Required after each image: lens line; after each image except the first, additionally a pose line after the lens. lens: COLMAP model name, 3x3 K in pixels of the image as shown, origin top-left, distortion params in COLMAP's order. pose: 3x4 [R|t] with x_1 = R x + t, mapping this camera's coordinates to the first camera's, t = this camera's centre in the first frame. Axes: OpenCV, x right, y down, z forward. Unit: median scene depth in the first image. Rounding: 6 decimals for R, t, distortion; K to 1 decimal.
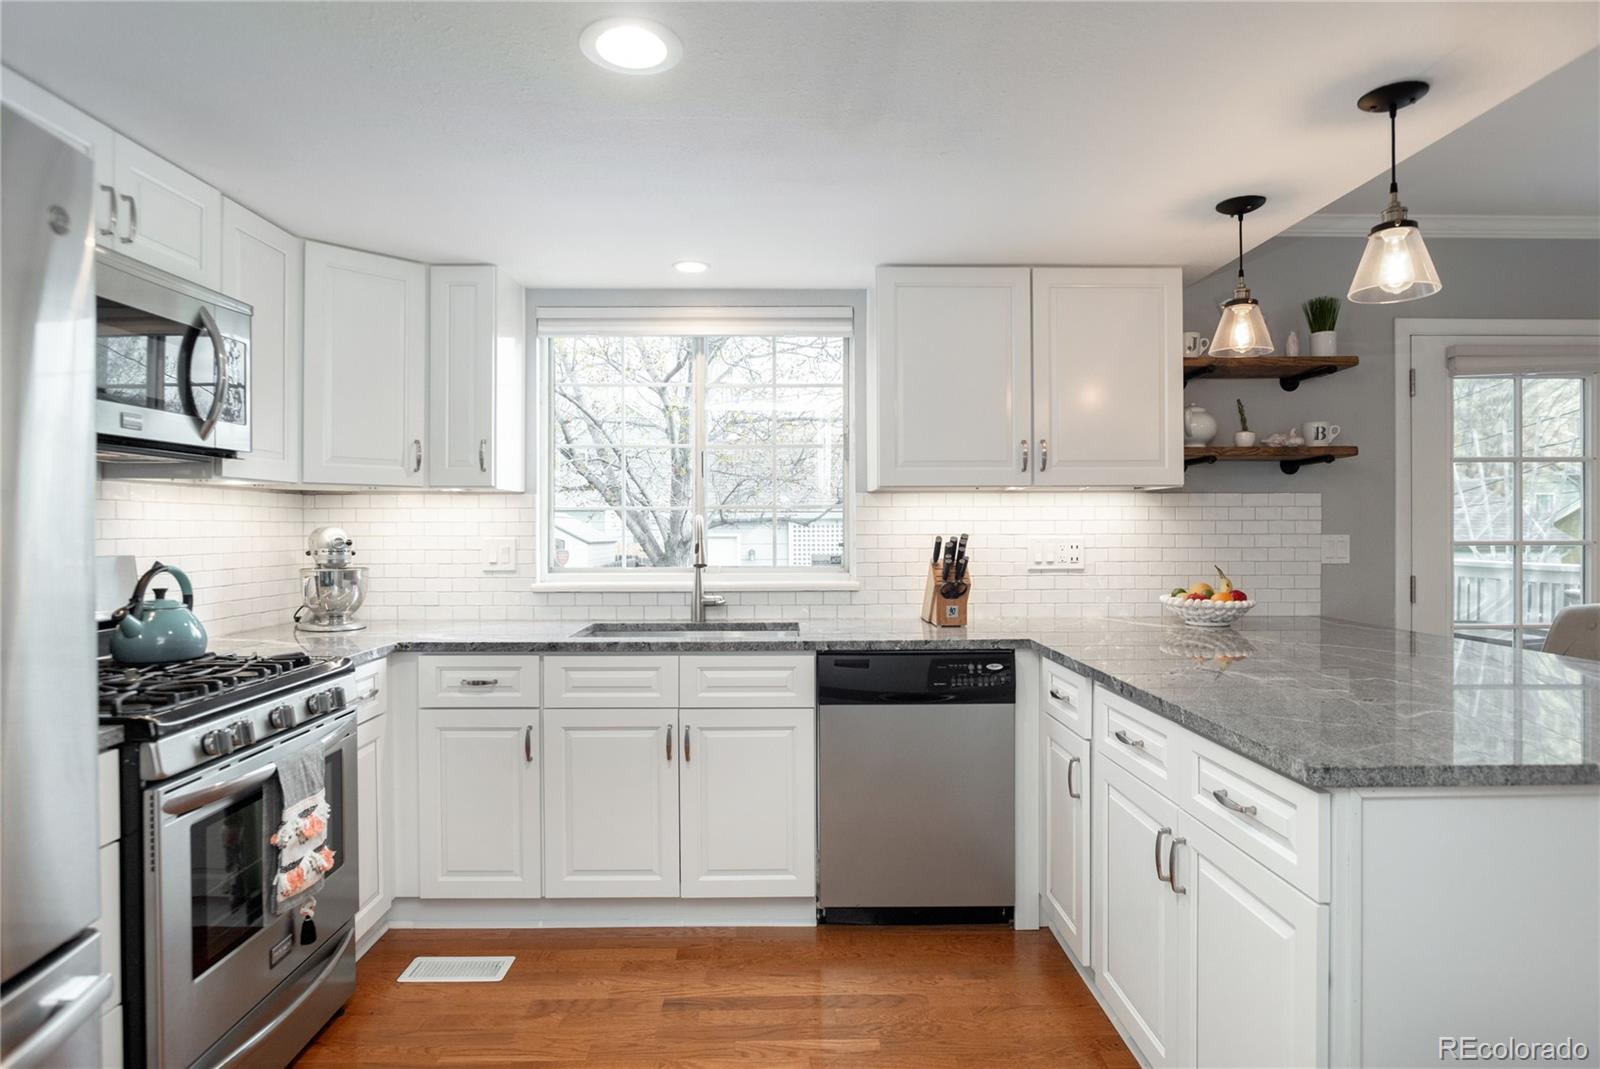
lens RADIAL K [[1099.7, 0, 794.3], [0, 1099.7, 530.0], [0, 0, 1]] dist [-0.046314, 0.000289]
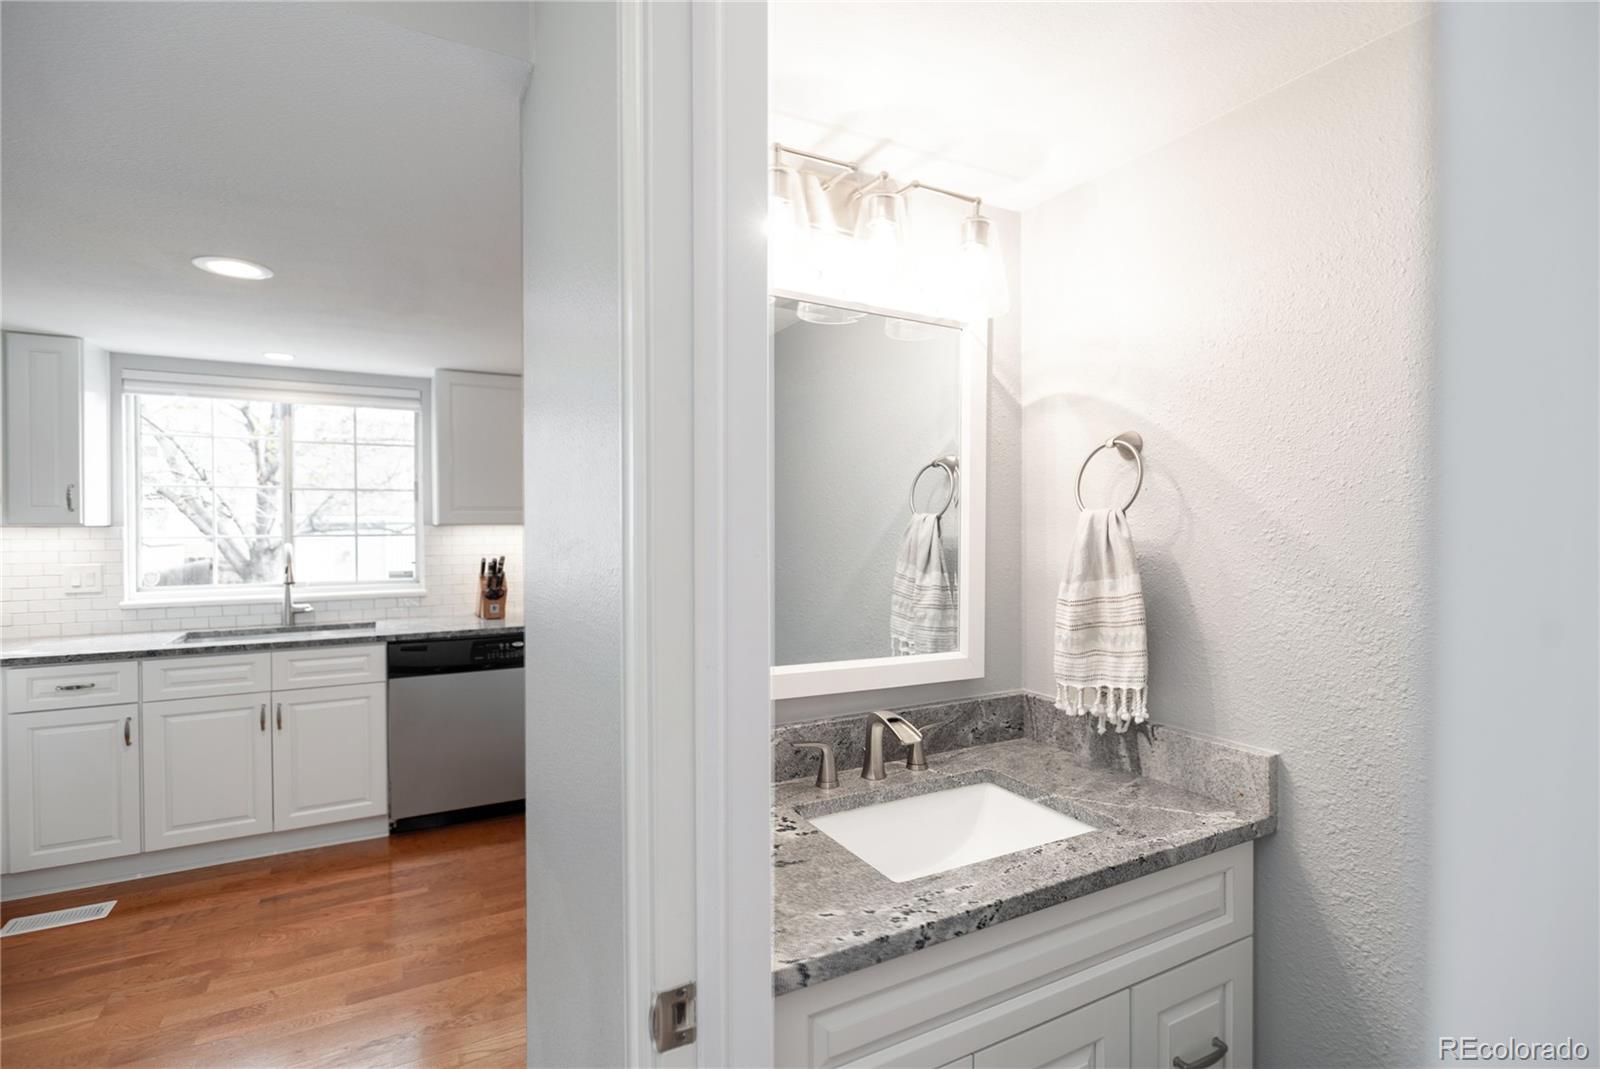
lens RADIAL K [[778.2, 0, 811.8], [0, 778.2, 540.5], [0, 0, 1]] dist [0.001952, -0.001311]
pose [[0.874947, -0.007261, 0.484164, 0.013770], [0.008680, 0.999962, -0.000690, -0.016849], [-0.484141, 0.004806, 0.874977, -0.159350]]
